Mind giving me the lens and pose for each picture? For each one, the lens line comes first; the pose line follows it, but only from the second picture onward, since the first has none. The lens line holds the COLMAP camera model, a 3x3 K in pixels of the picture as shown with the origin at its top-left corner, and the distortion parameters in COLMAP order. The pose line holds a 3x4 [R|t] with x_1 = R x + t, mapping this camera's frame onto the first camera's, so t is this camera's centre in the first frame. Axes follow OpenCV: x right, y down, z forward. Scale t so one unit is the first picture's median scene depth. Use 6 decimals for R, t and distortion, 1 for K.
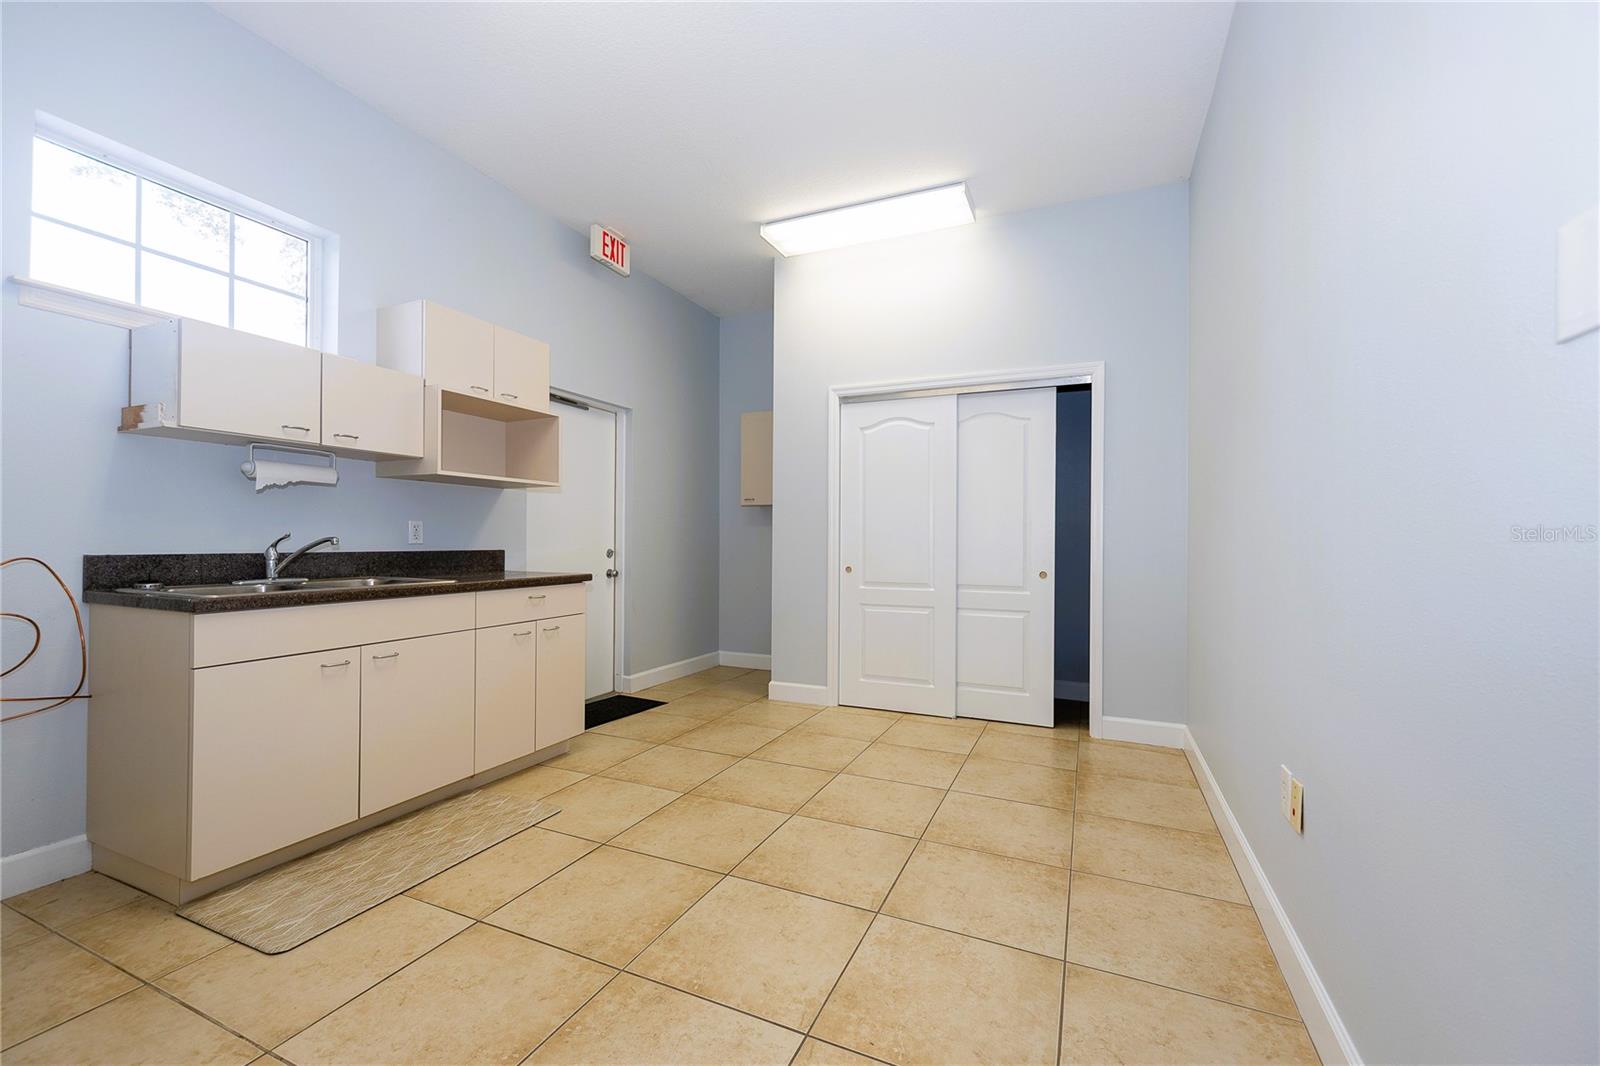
lens RADIAL K [[648.1, 0, 812.6], [0, 648.1, 533.1], [0, 0, 1]] dist [0.002847, 0.000210]
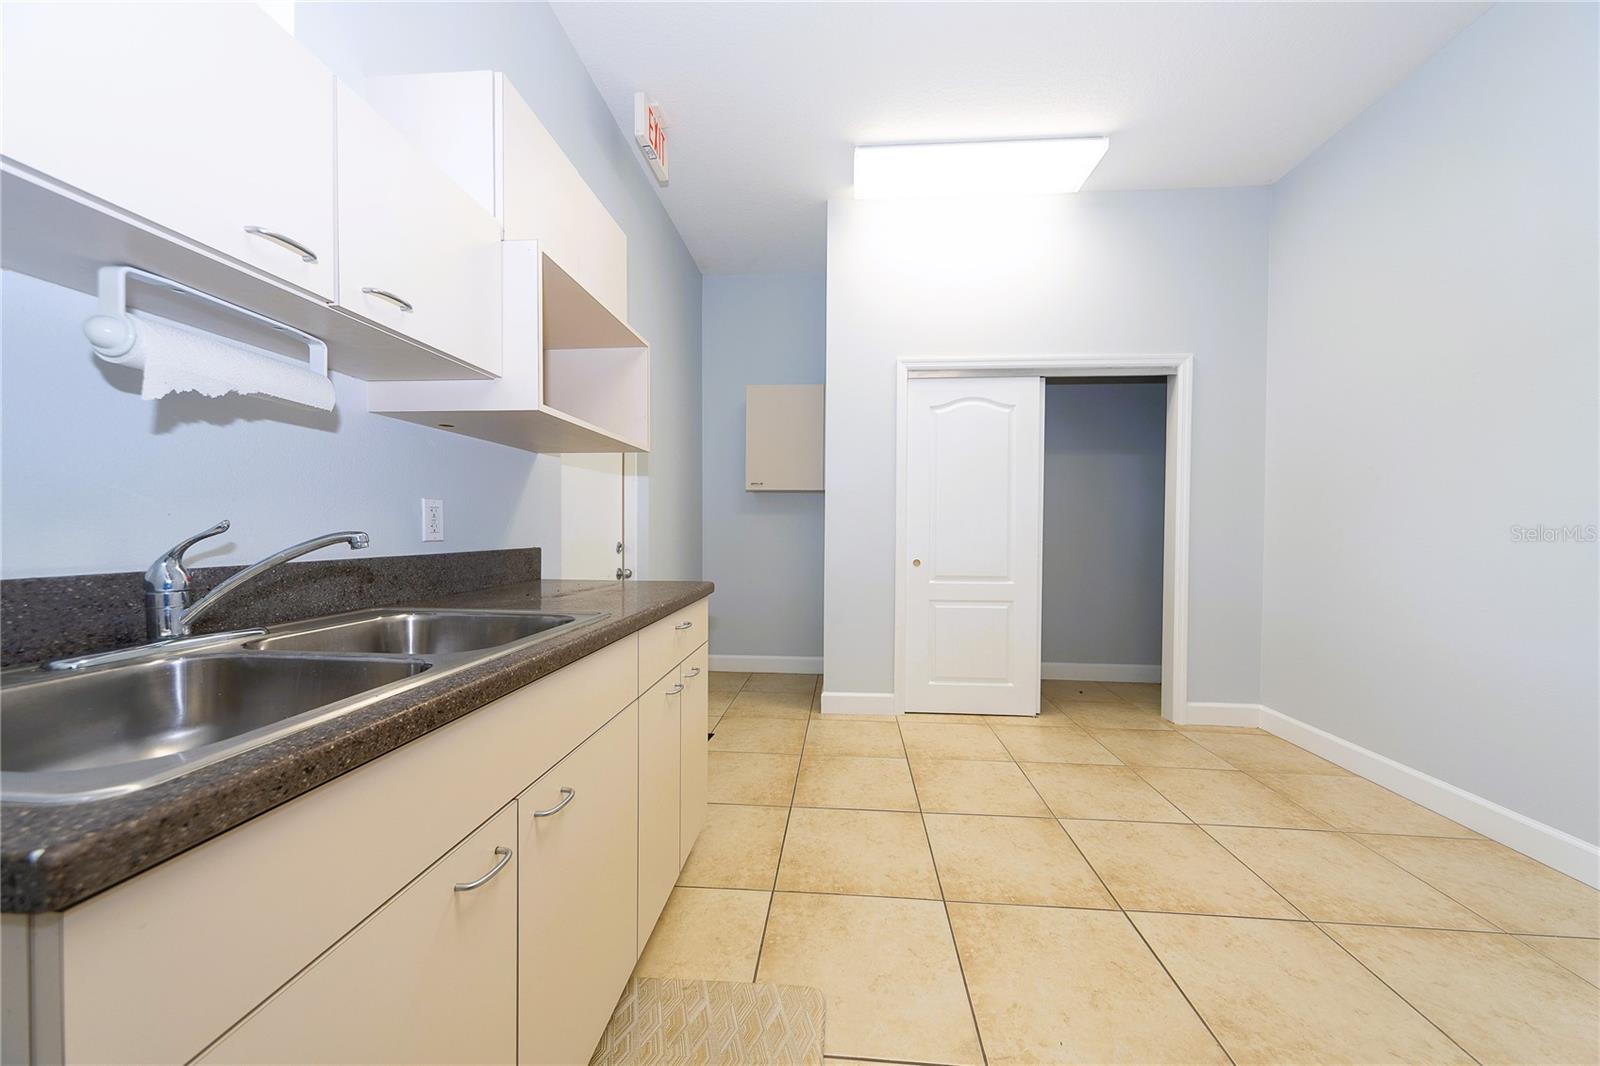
lens RADIAL K [[544.3, 0, 803.4], [0, 544.3, 533.2], [0, 0, 1]] dist [0.002925, -0.001364]
pose [[0.942546, -0.003539, 0.334057, -0.436651], [-0.003826, 0.999764, 0.021385, -0.000993], [-0.334054, -0.021434, 0.942310, 0.424505]]
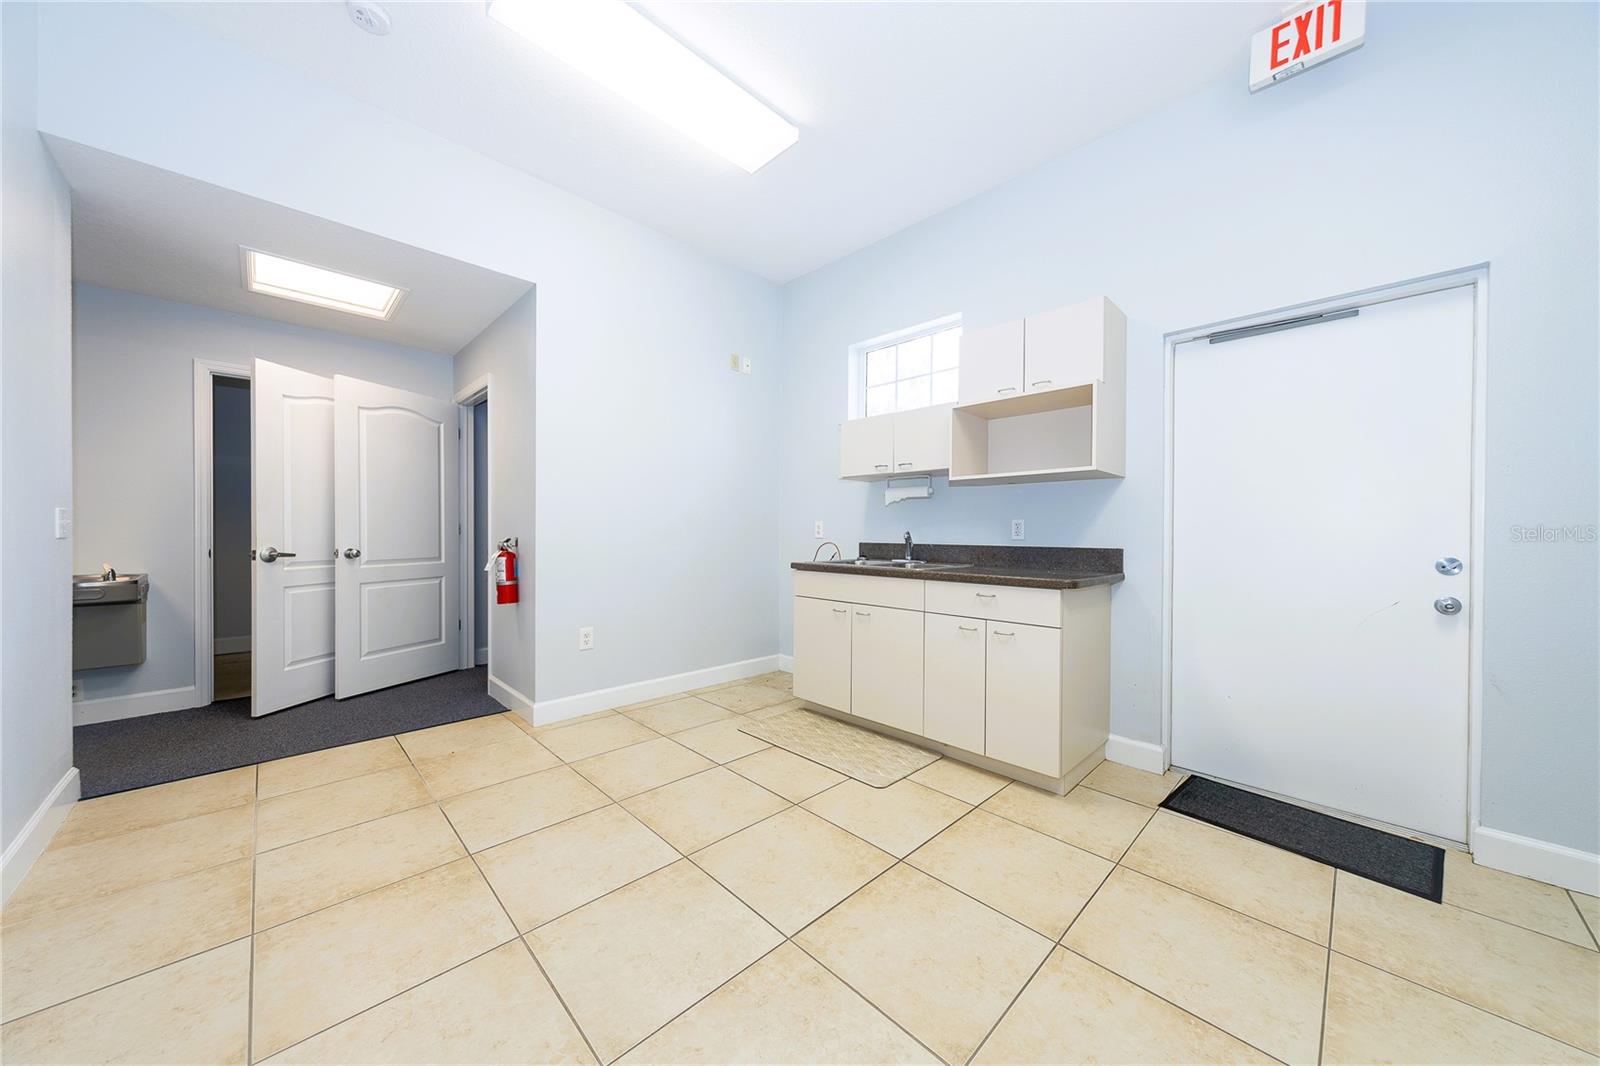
lens RADIAL K [[544.3, 0, 802.3], [0, 544.3, 536.4], [0, 0, 1]] dist [0.002925, -0.001364]
pose [[-0.376532, -0.004728, -0.926391, 0.376455], [-0.001355, 0.999989, -0.004553, 0.014216], [0.926402, -0.000459, -0.376534, 0.940067]]
